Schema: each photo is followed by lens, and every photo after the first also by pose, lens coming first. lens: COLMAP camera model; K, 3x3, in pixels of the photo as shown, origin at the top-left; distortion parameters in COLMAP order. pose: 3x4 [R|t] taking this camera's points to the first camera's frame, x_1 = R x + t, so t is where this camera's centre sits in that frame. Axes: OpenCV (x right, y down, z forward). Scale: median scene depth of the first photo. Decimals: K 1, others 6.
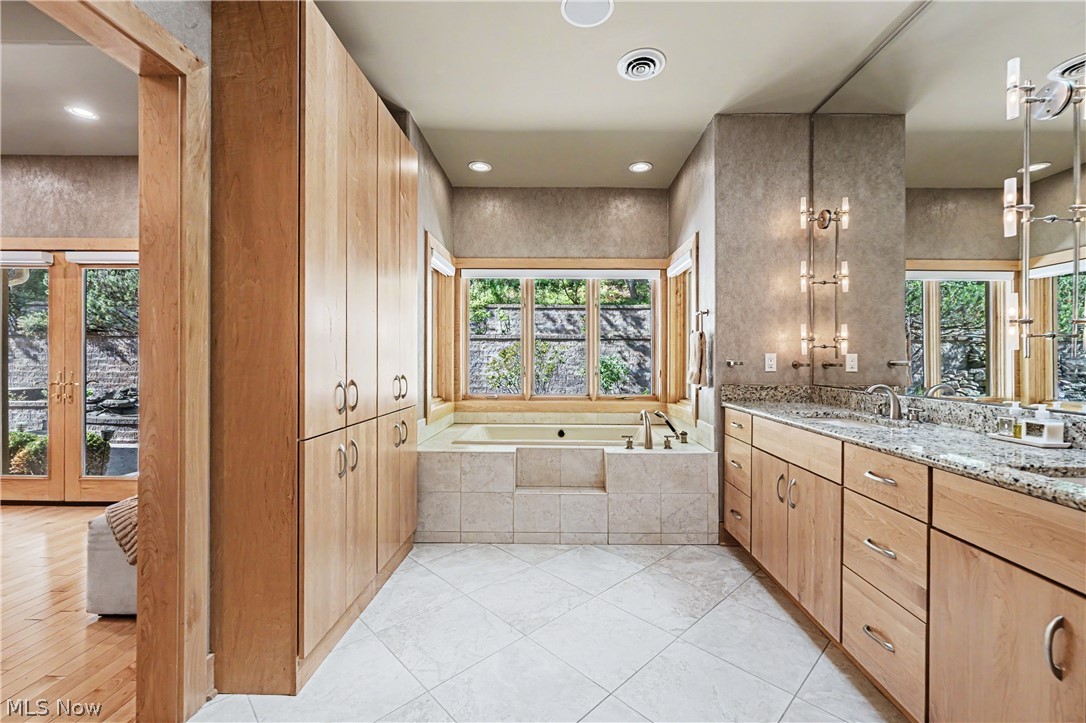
lens RADIAL K [[439.0, 0, 543.0], [0, 439.0, 361.5], [0, 0, 1]] dist [0.000302, 0.000064]
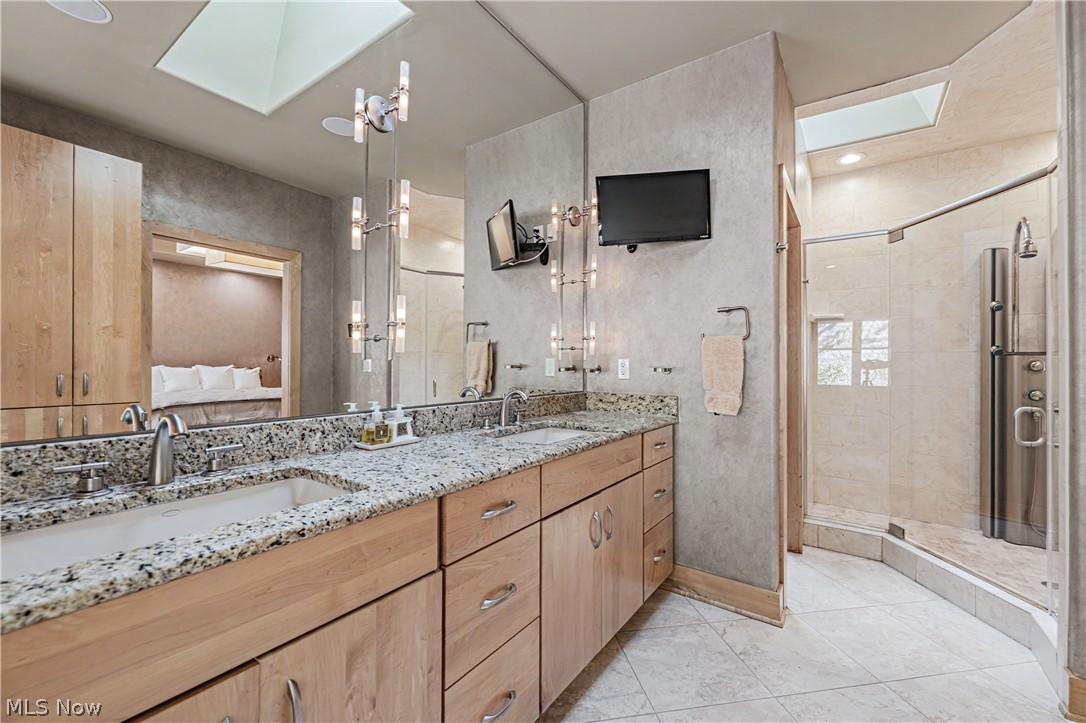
lens RADIAL K [[445.6, 0, 545.0], [0, 445.6, 356.4], [0, 0, 1]] dist [-0.000339, -0.000054]
pose [[-0.832561, 0.000347, 0.553933, 0.214998], [-0.005652, 0.999942, -0.009123, -0.008194], [-0.553904, -0.010726, -0.832511, 1.461153]]
